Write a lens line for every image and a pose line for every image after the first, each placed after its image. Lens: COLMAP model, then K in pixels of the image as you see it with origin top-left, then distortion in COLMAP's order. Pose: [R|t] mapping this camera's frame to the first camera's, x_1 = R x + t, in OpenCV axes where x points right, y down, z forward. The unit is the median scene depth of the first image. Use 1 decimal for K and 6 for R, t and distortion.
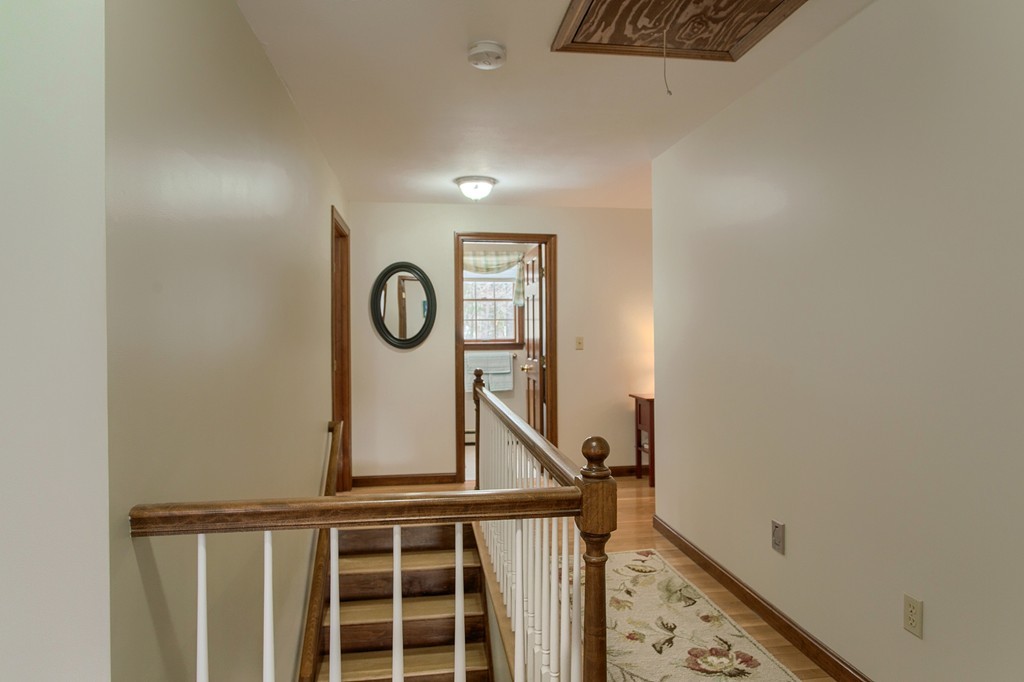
lens RADIAL K [[486.4, 0, 508.9], [0, 486.4, 338.3], [0, 0, 1]] dist [-0.005233, 0.000862]
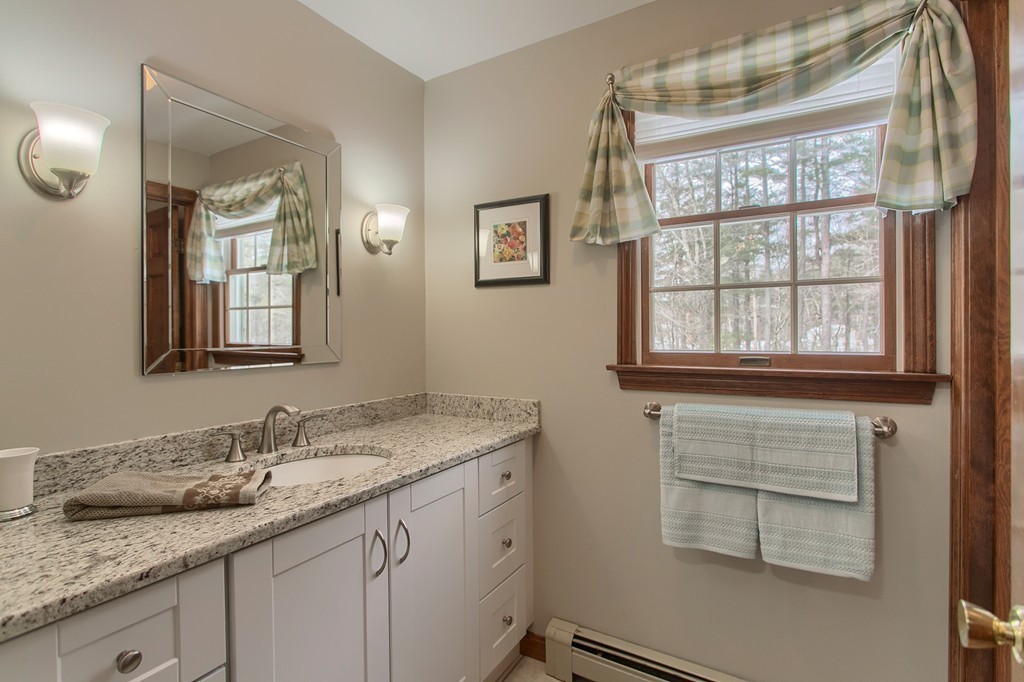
lens RADIAL K [[486.4, 0, 512.2], [0, 486.4, 341.1], [0, 0, 1]] dist [-0.005233, 0.000862]
pose [[0.779465, 0.005249, -0.626424, 0.018392], [-0.007030, 0.999975, -0.000368, -0.005211], [0.626407, 0.004690, 0.779482, 0.708108]]
